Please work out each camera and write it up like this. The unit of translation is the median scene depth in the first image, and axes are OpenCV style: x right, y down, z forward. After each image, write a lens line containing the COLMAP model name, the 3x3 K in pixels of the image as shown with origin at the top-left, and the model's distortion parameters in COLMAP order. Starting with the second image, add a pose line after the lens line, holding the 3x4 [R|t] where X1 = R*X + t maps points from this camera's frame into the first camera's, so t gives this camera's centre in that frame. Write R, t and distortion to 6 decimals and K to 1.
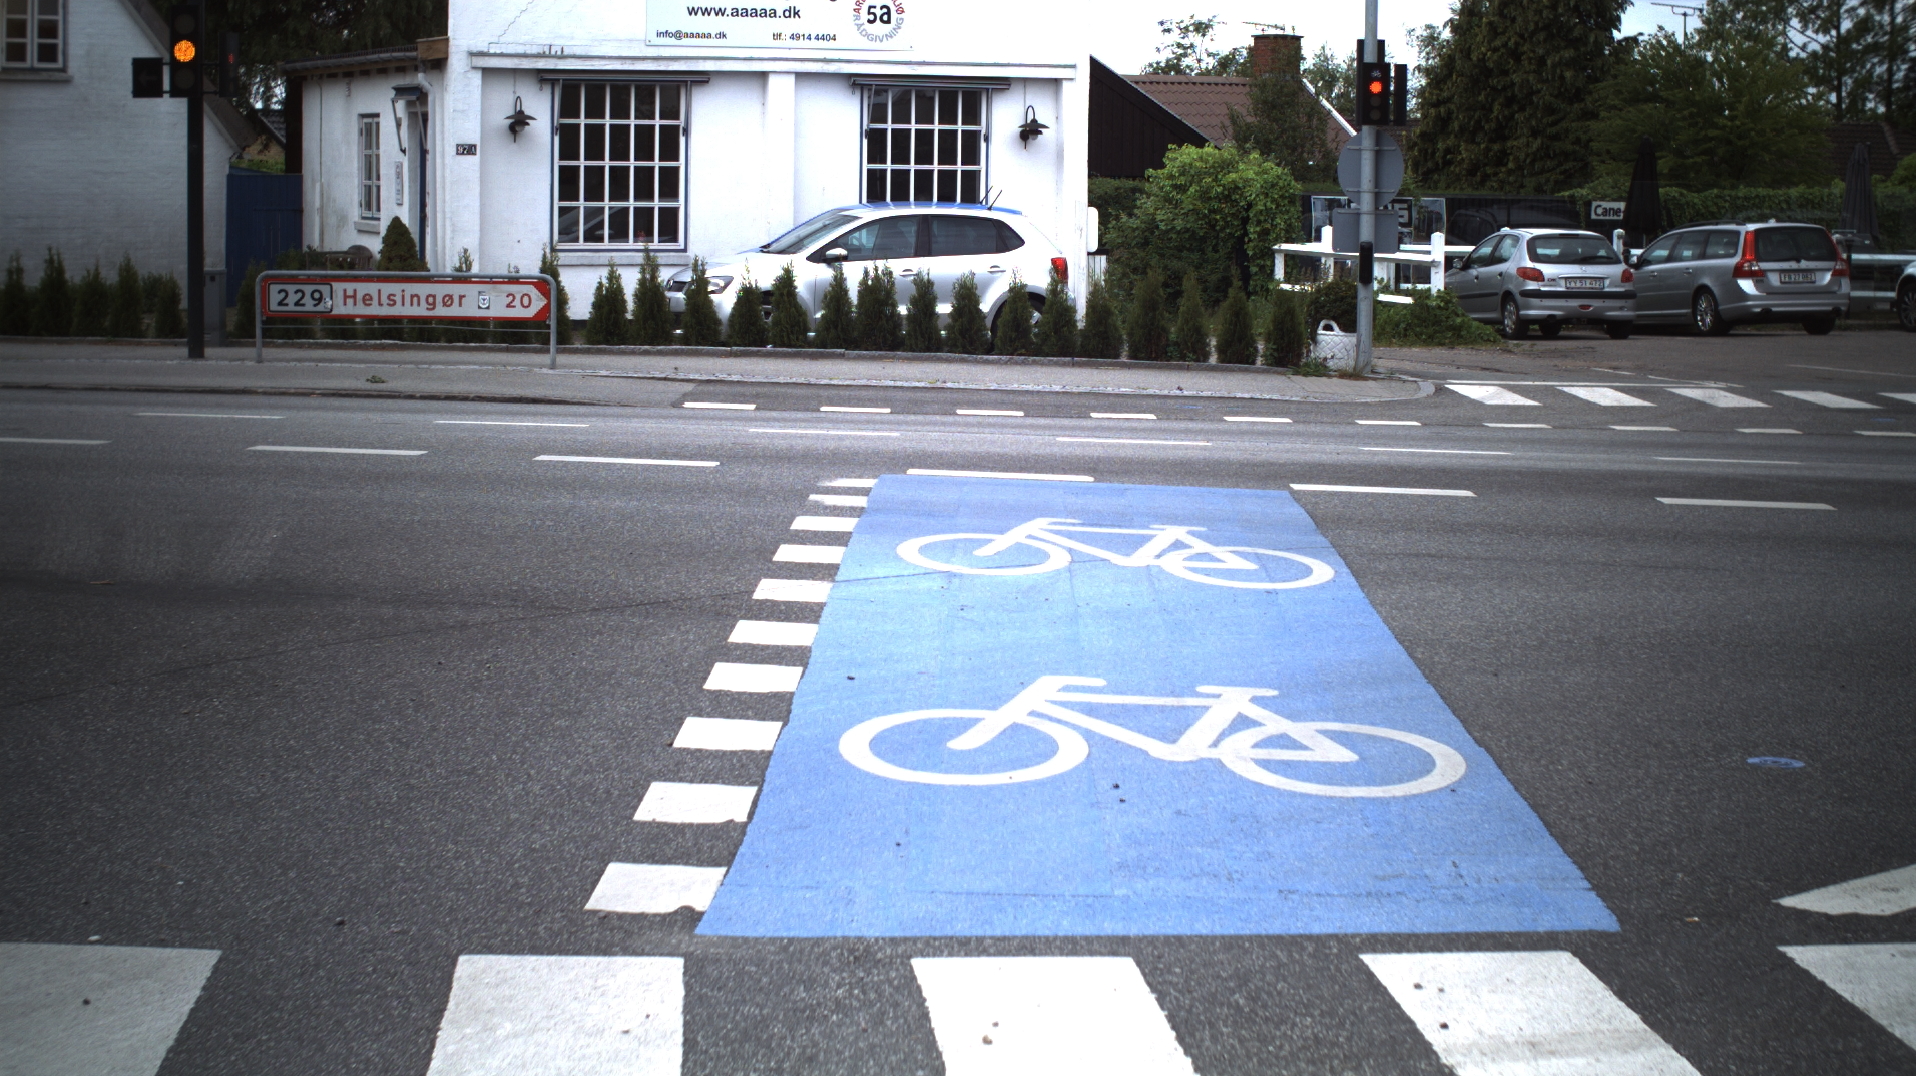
lens RADIAL K [[3326.7, 0, 958.9], [0, 3326.7, 606.8], [0, 0, 1]] dist [-0.255216, 0.214867]
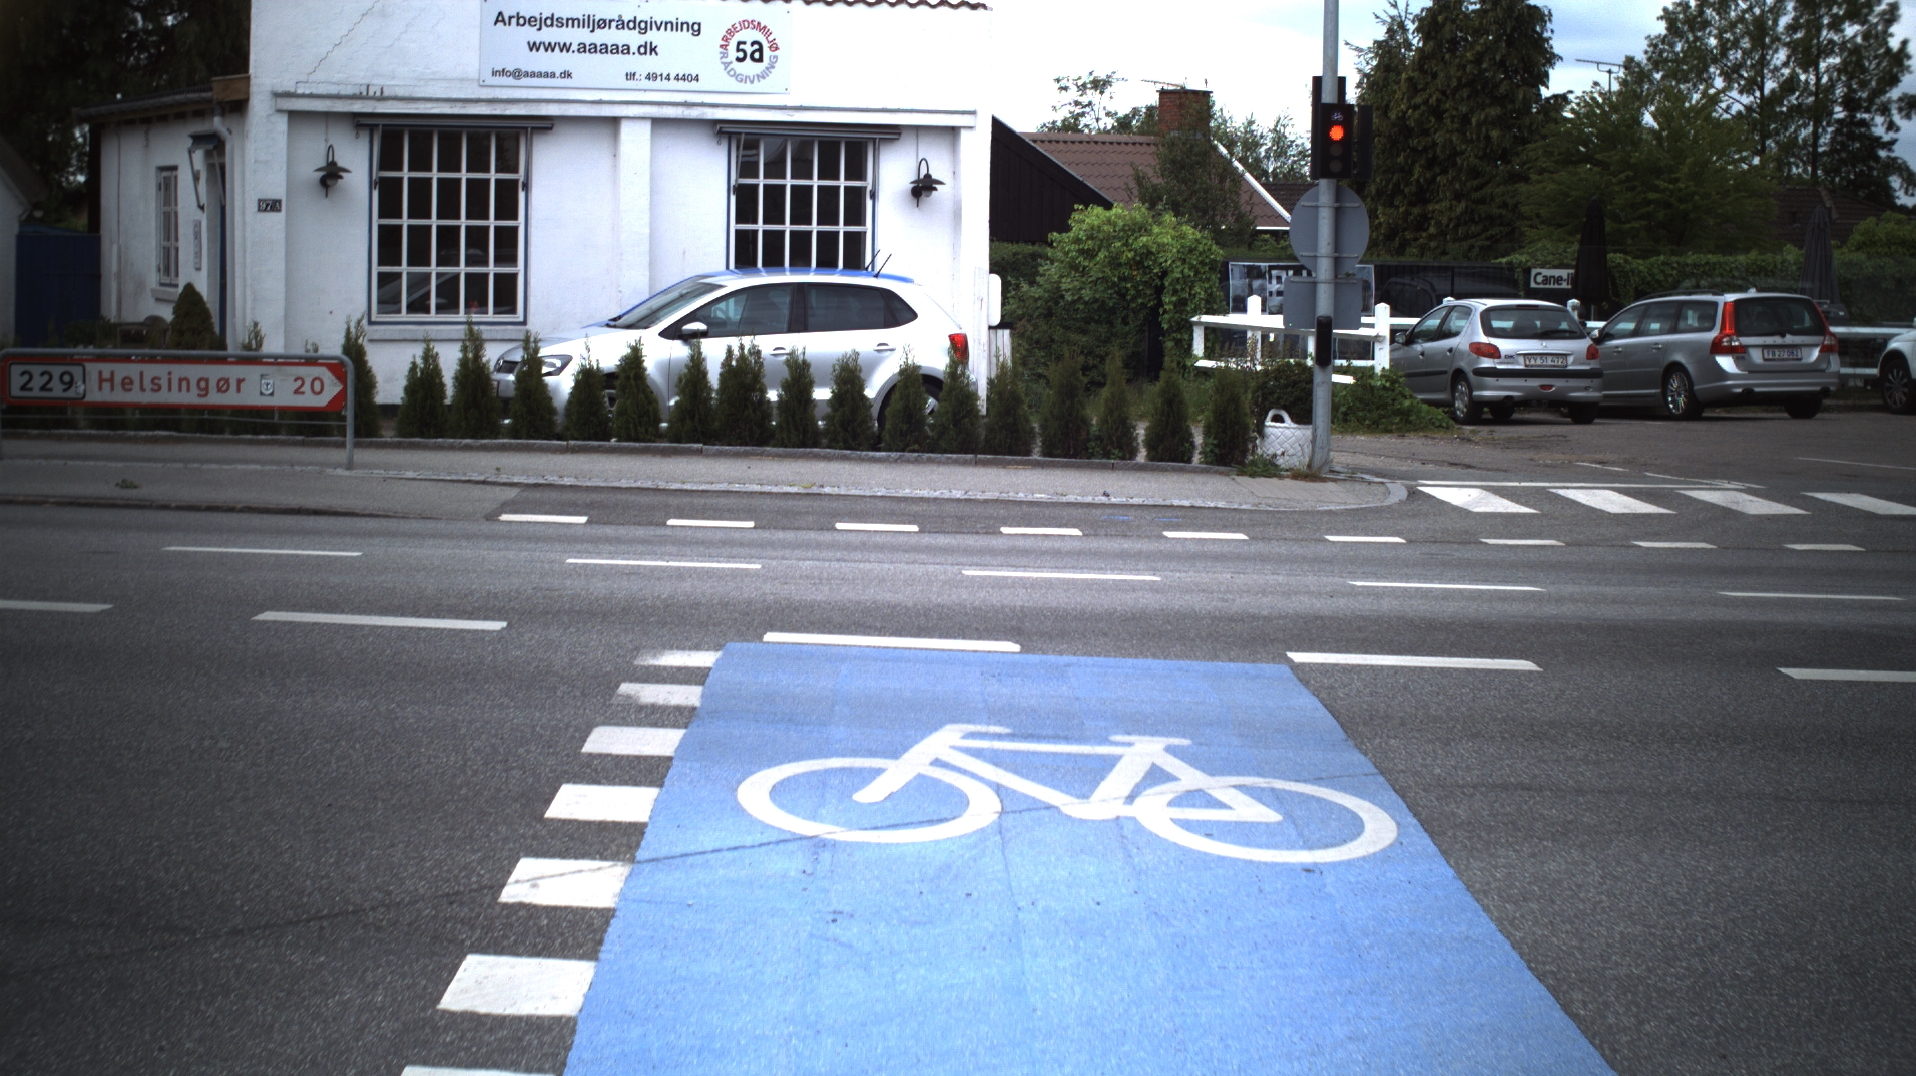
lens RADIAL K [[3347.2, 0, 958.0], [0, 3347.2, 538.0], [0, 0, 1]] dist [-0.307459, 0.426774]
pose [[0.999421, 0.001220, 0.034001, 0.001017], [0.000179, 0.999155, -0.041103, -0.016143], [-0.034023, 0.041085, 0.998576, 0.133124]]
